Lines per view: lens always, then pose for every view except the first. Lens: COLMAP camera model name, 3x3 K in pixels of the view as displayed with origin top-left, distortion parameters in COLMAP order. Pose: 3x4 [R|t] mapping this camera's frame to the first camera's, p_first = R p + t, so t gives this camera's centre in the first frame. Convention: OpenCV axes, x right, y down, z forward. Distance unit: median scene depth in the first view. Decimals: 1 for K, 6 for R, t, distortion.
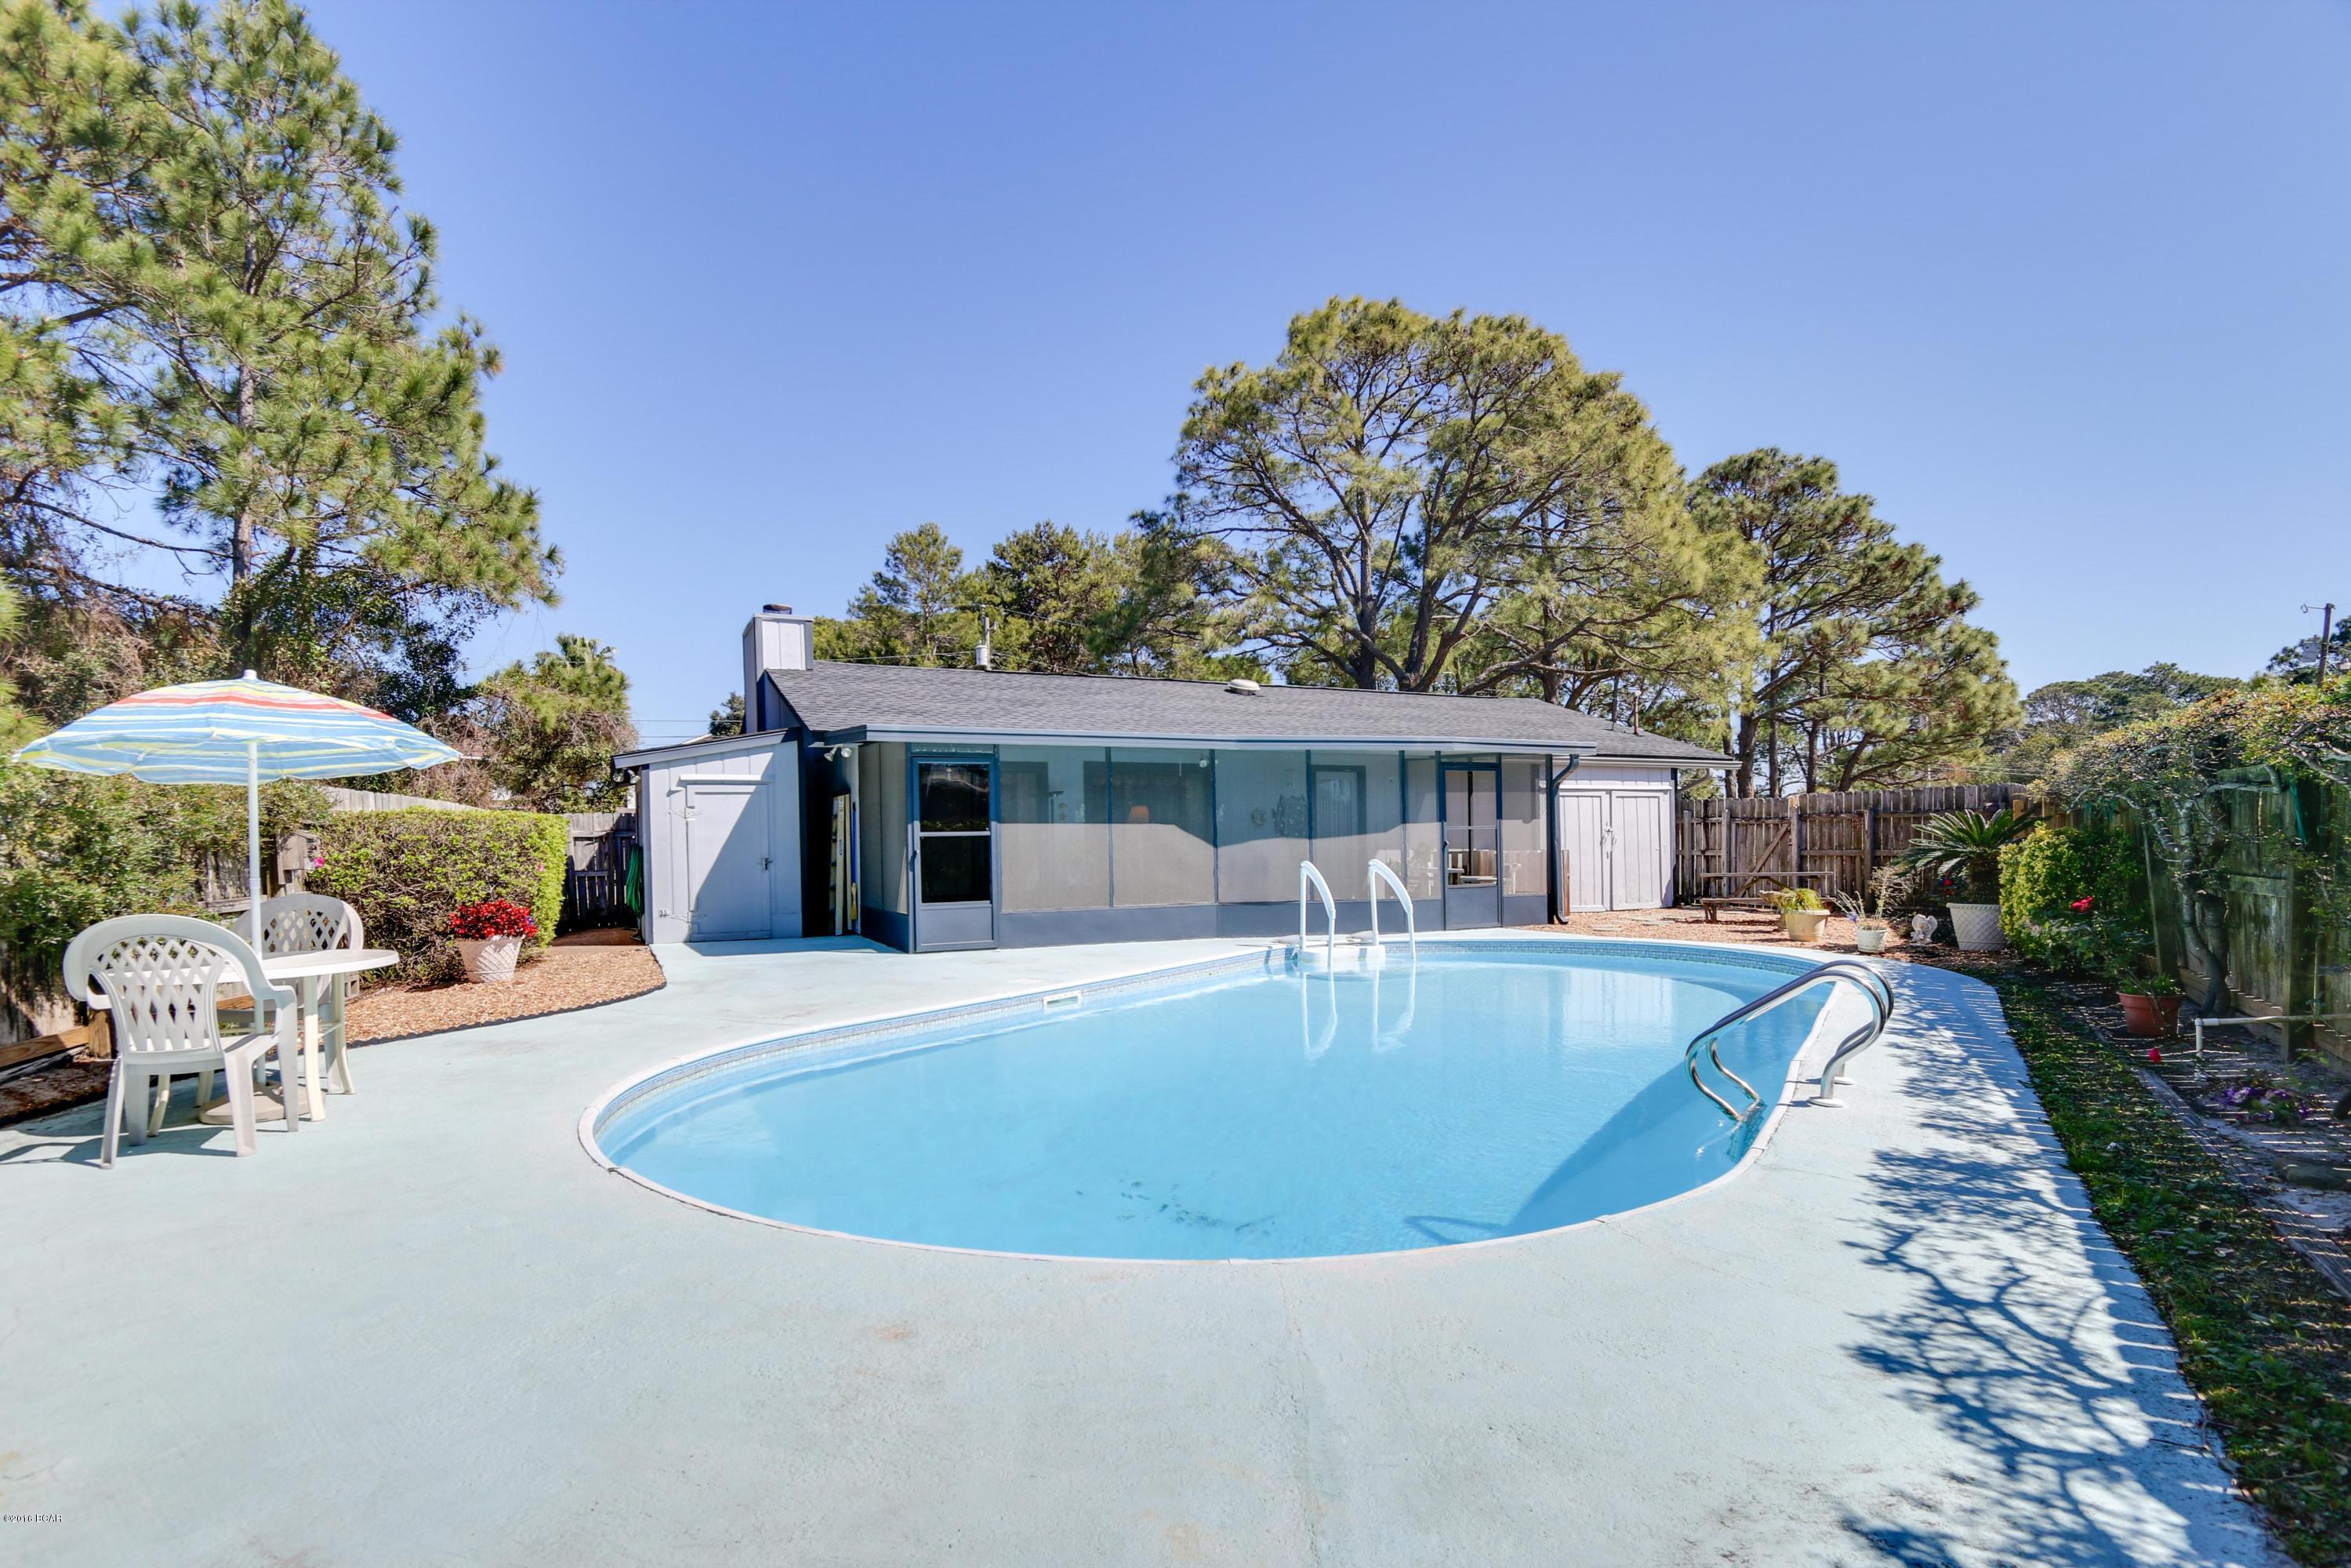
lens RADIAL K [[1087.8, 0, 1175.7], [0, 1087.8, 914.5], [0, 0, 1]] dist [0.000168, 0.000810]
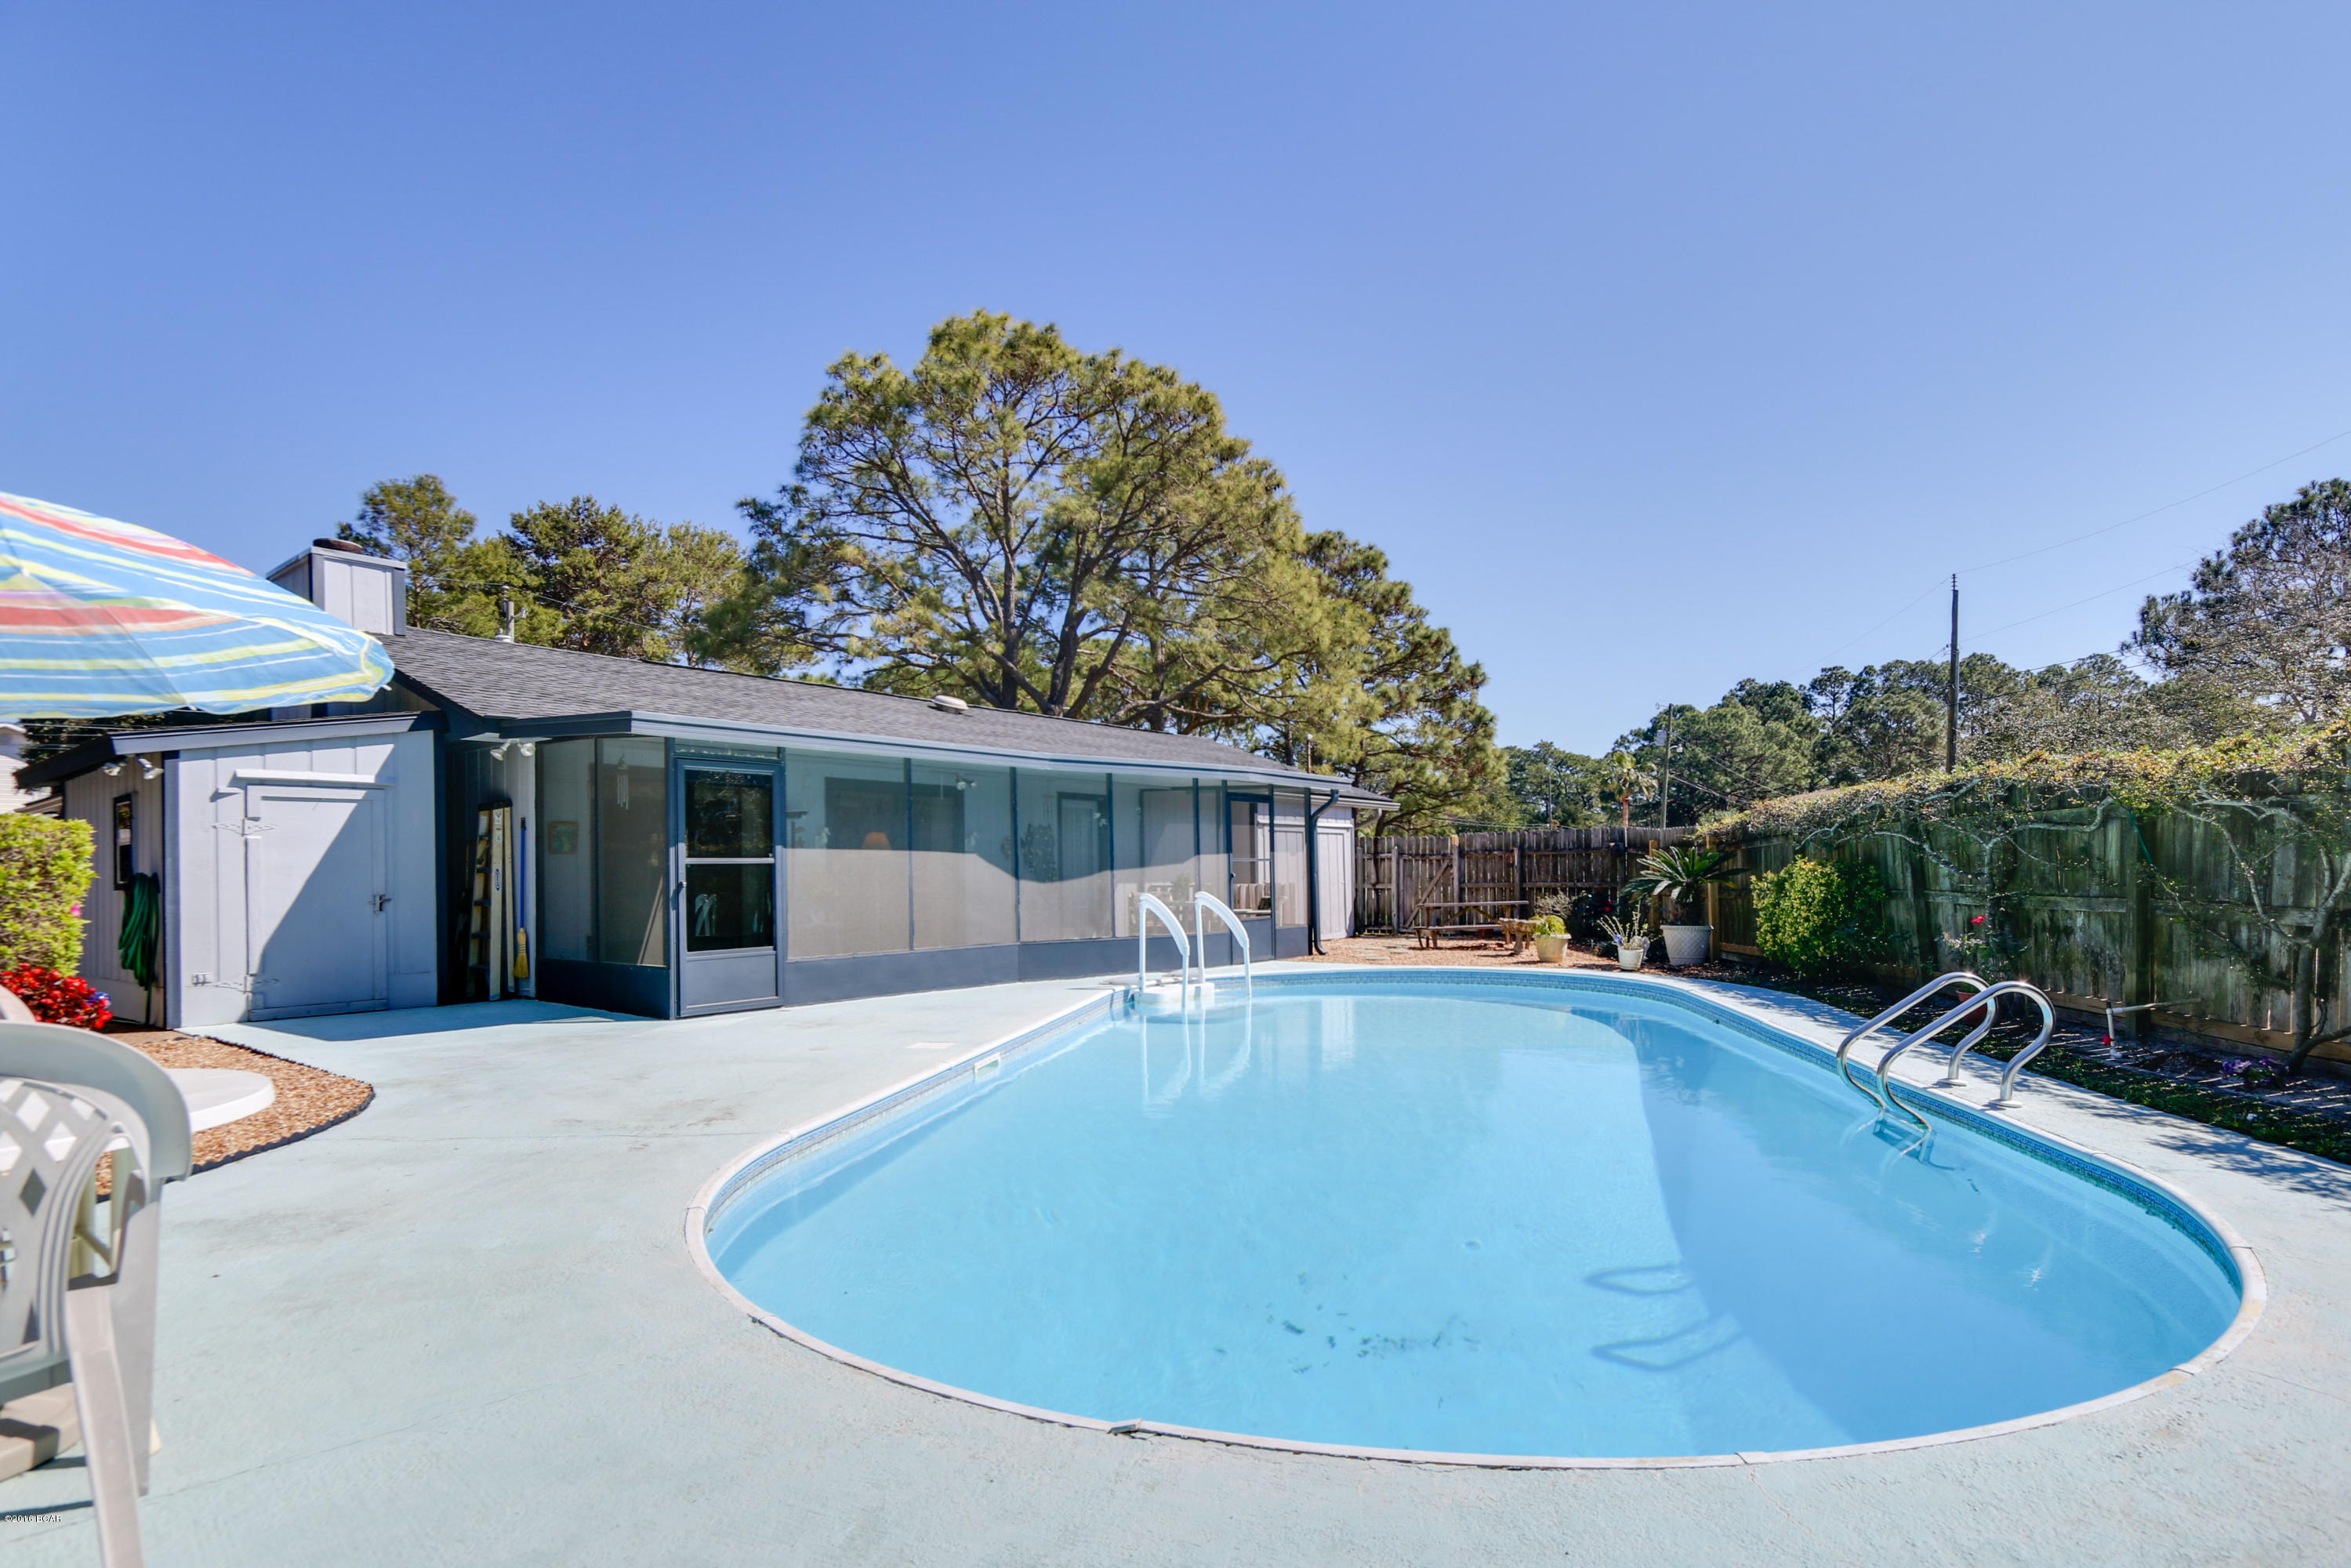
lens RADIAL K [[1087.8, 0, 1175.7], [0, 1087.8, 914.5], [0, 0, 1]] dist [0.000168, 0.000810]
pose [[0.894500, -0.014462, 0.446833, -0.182705], [0.030407, 0.999130, -0.028535, -0.003035], [-0.446032, 0.039112, 0.894162, 0.118027]]
